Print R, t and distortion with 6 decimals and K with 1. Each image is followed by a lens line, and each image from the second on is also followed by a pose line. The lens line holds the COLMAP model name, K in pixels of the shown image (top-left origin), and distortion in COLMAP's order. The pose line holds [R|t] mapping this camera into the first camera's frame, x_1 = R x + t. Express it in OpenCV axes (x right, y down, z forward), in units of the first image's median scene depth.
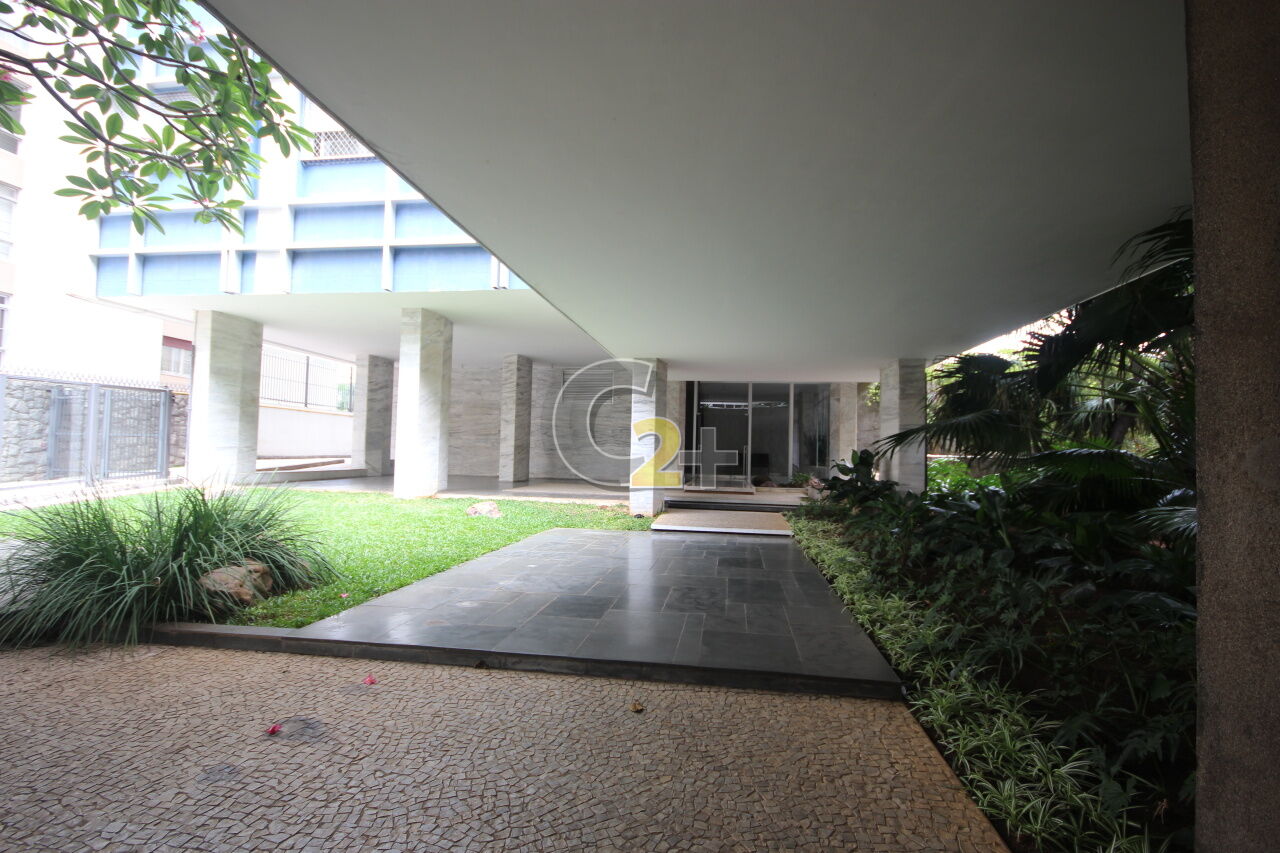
lens RADIAL K [[587.8, 0, 640.0], [0, 587.8, 426.5], [0, 0, 1]] dist [-0.001937, -0.000702]
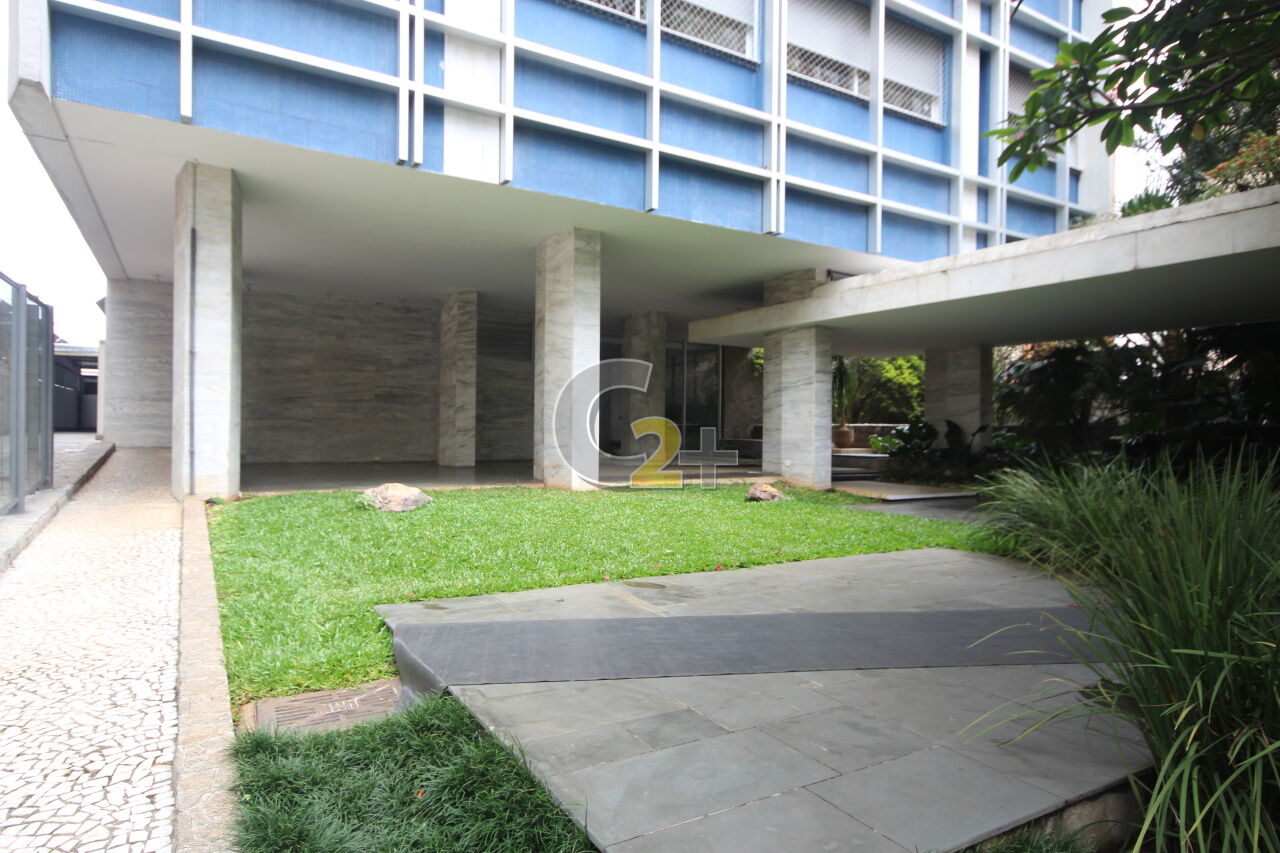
lens RADIAL K [[745.3, 0, 640.0], [0, 745.3, 426.5], [0, 0, 1]] dist [-0.000305, -0.000059]
pose [[0.771028, -0.009394, 0.636732, -0.642044], [-0.019023, 0.999105, 0.037776, 0.005501], [-0.636518, -0.041239, 0.770159, 0.157344]]
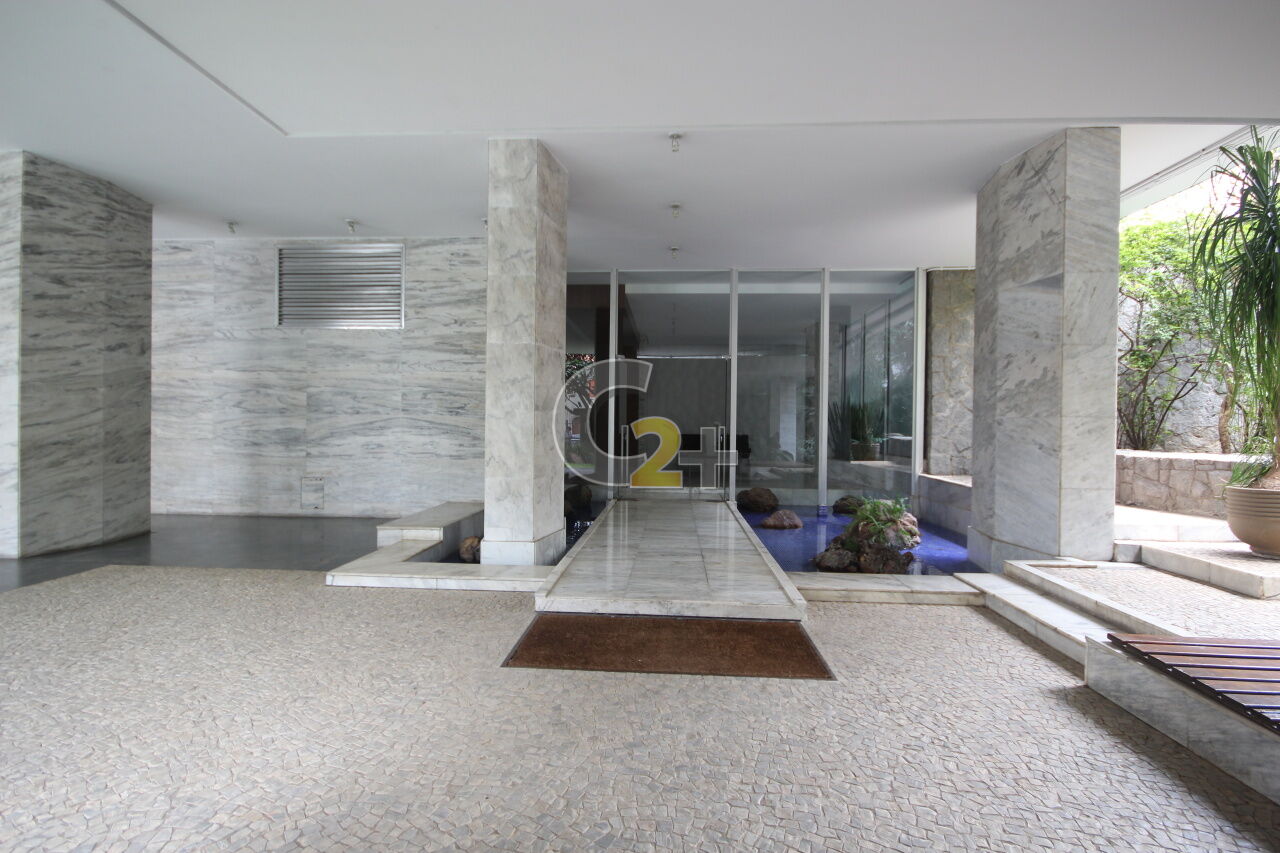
lens RADIAL K [[597.2, 0, 640.0], [0, 597.2, 426.5], [0, 0, 1]] dist [0.002397, 0.000457]
pose [[0.995534, -0.015181, 0.093176, 0.086218], [0.010585, 0.998712, 0.049621, 0.010926], [-0.093809, -0.048413, 0.994412, 0.647290]]
